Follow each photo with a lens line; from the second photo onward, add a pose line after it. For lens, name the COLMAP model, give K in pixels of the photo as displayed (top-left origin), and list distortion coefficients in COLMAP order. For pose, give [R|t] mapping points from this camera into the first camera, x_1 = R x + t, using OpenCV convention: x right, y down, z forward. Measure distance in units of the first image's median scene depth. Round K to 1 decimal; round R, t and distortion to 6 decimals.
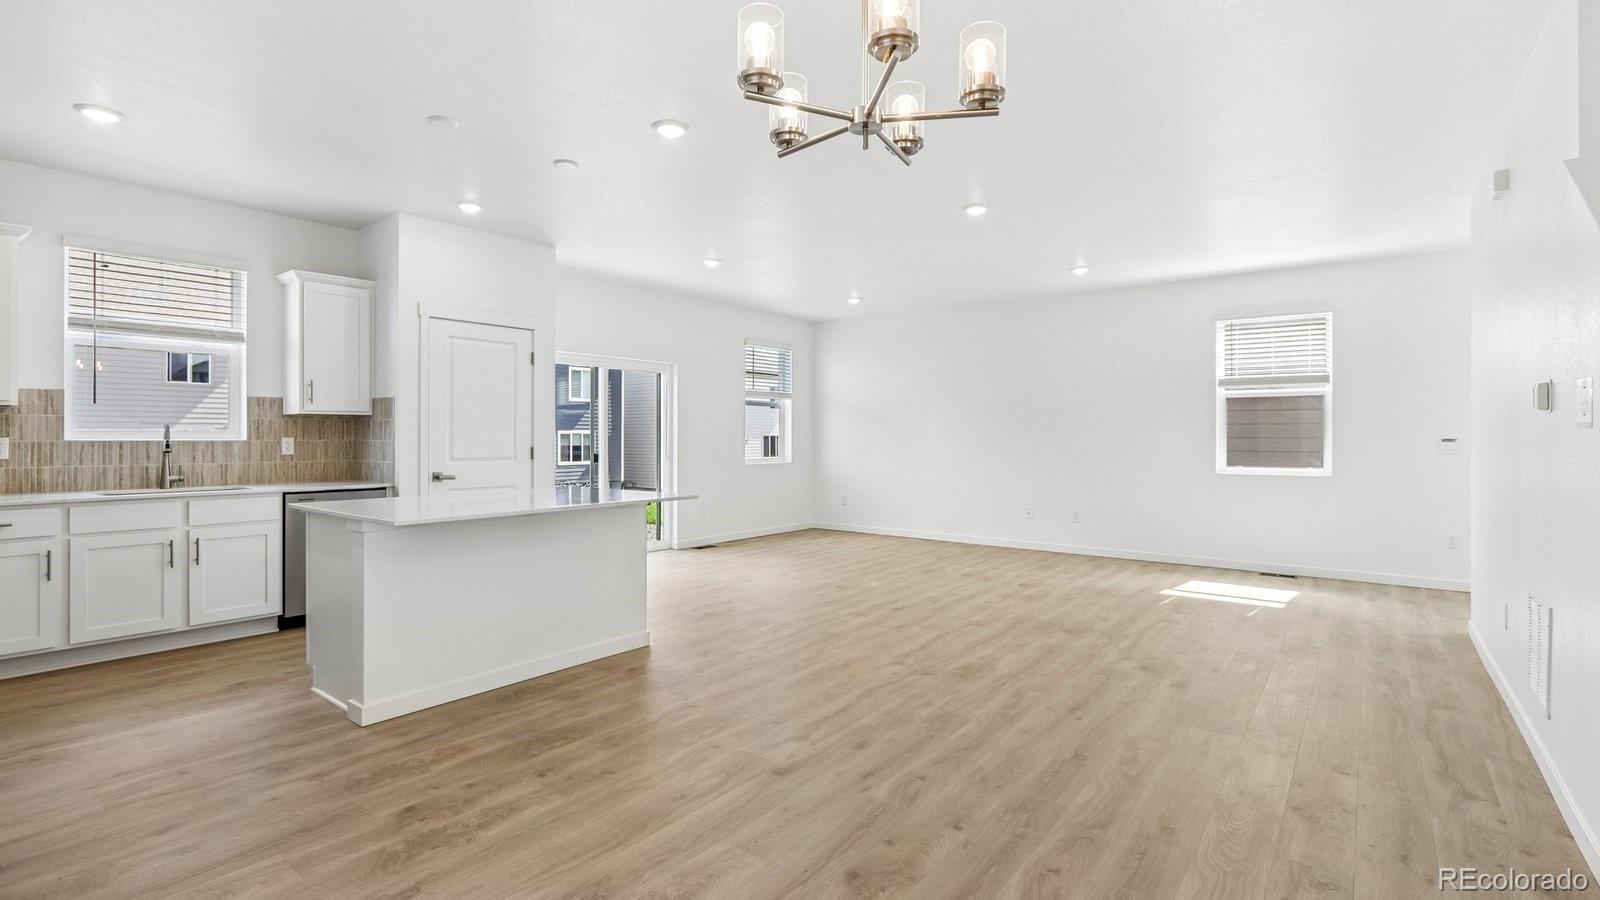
lens RADIAL K [[739.4, 0, 785.9], [0, 739.4, 437.2], [0, 0, 1]] dist [-0.016696, 0.000277]
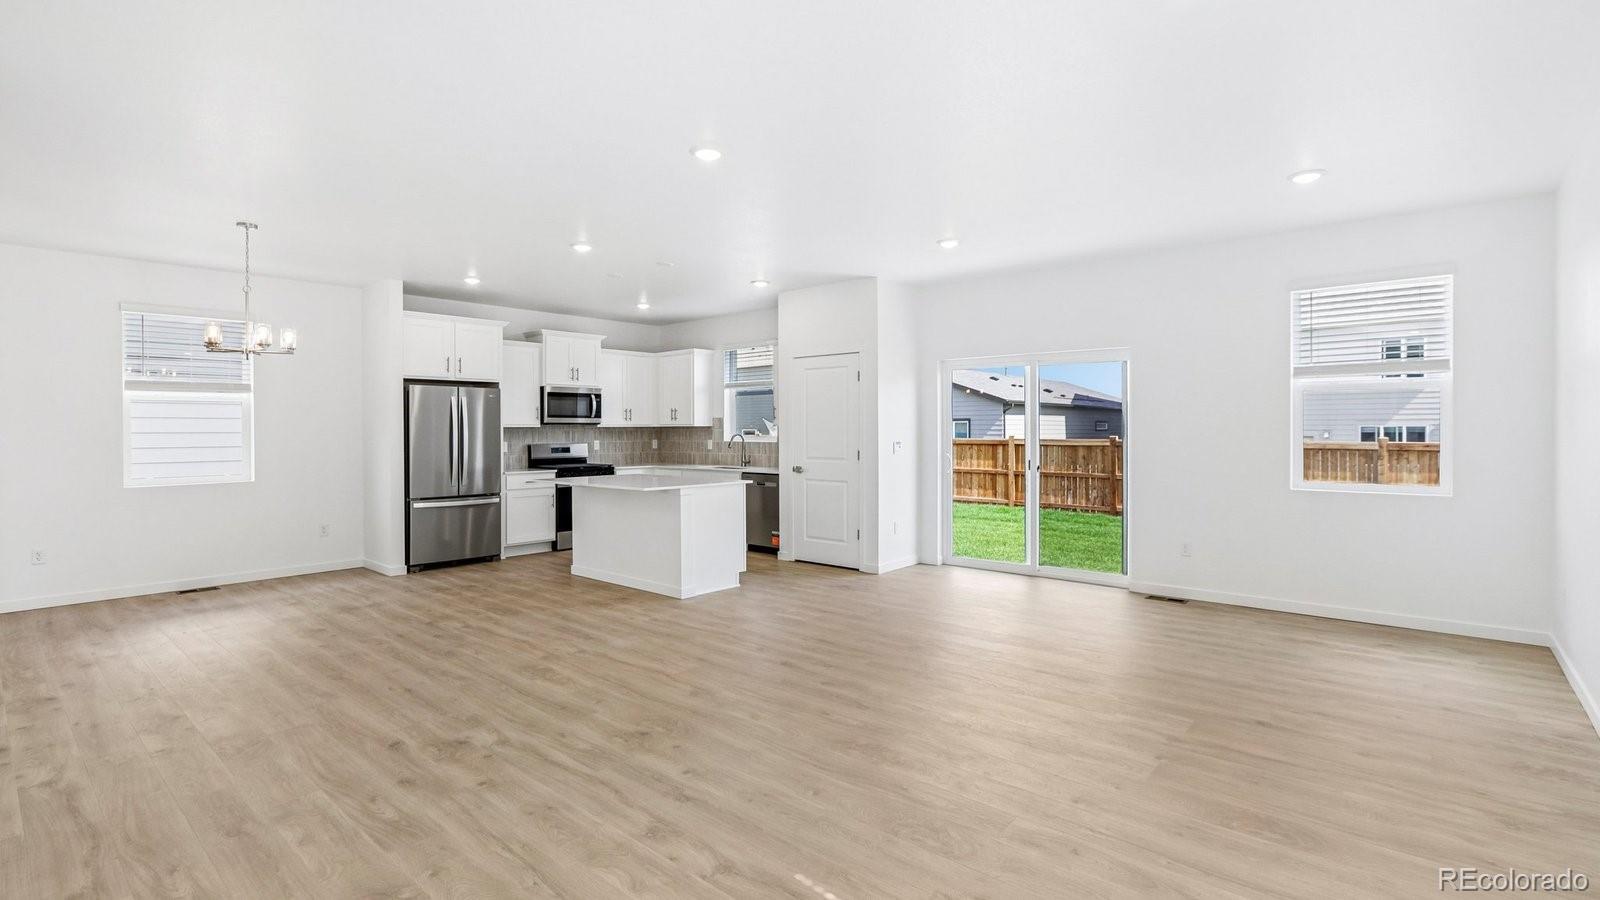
lens RADIAL K [[739.4, 0, 785.9], [0, 739.4, 437.2], [0, 0, 1]] dist [-0.016696, 0.000277]
pose [[-0.052733, 0.006367, -0.998588, 1.179130], [0.000775, 0.999980, 0.006335, -0.021257], [0.998608, -0.000440, -0.052737, 1.299687]]
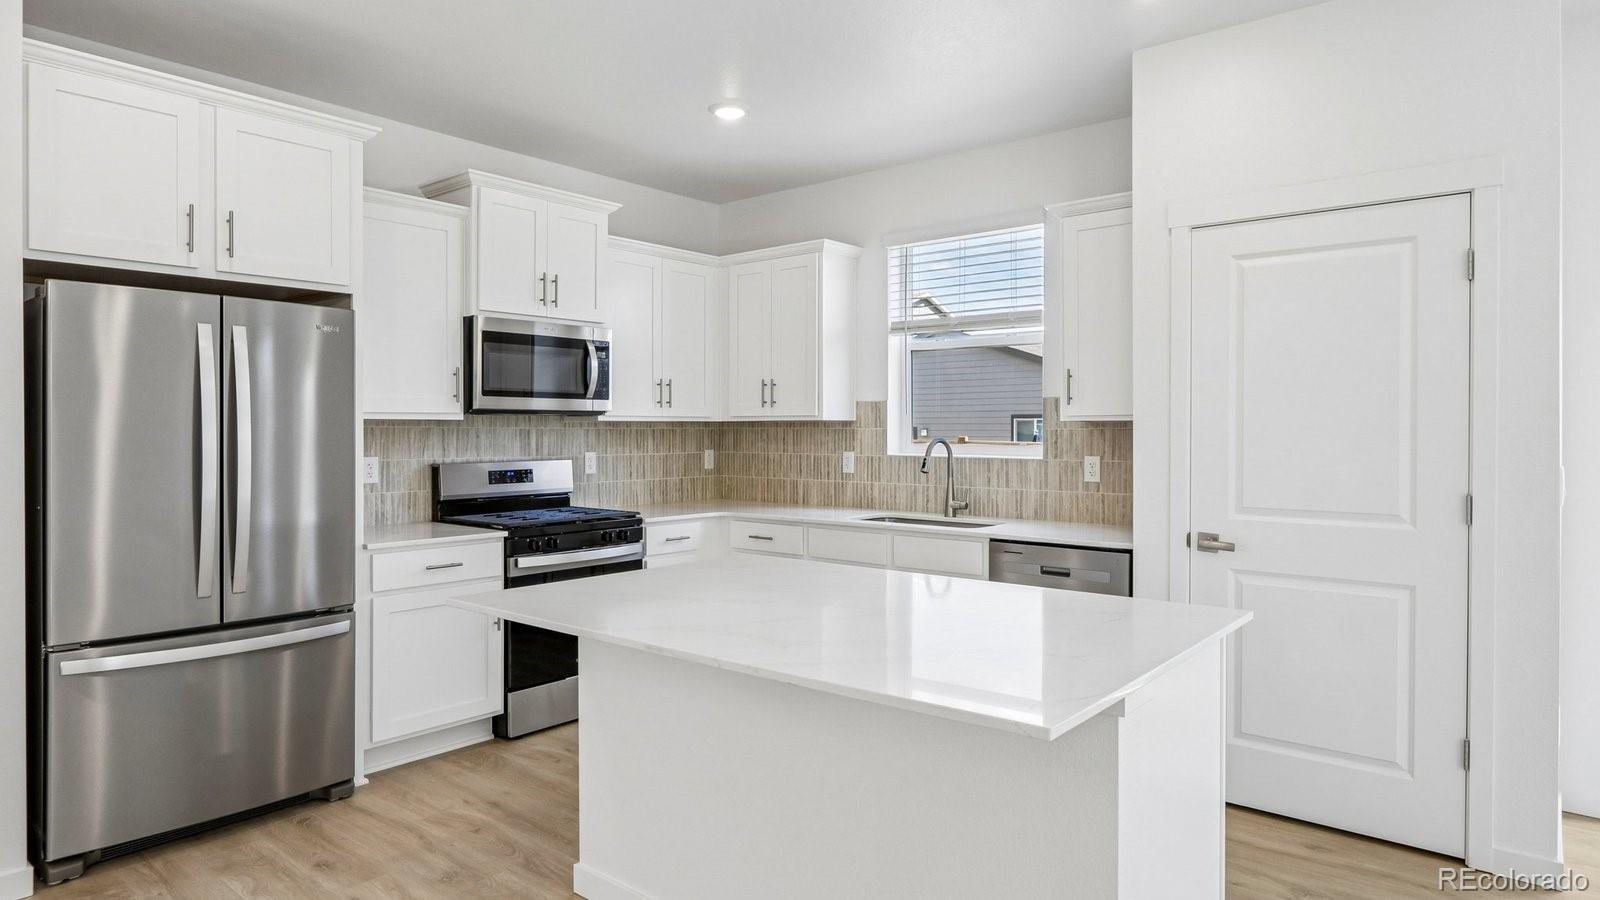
lens RADIAL K [[930.6, 0, 782.4], [0, 930.6, 438.7], [0, 0, 1]] dist [-0.005307, 0.000446]
pose [[-0.023347, 0.006373, -0.999707, 0.205864], [-0.003257, 0.999974, 0.006450, -0.024233], [0.999722, 0.003407, -0.023325, 0.895049]]
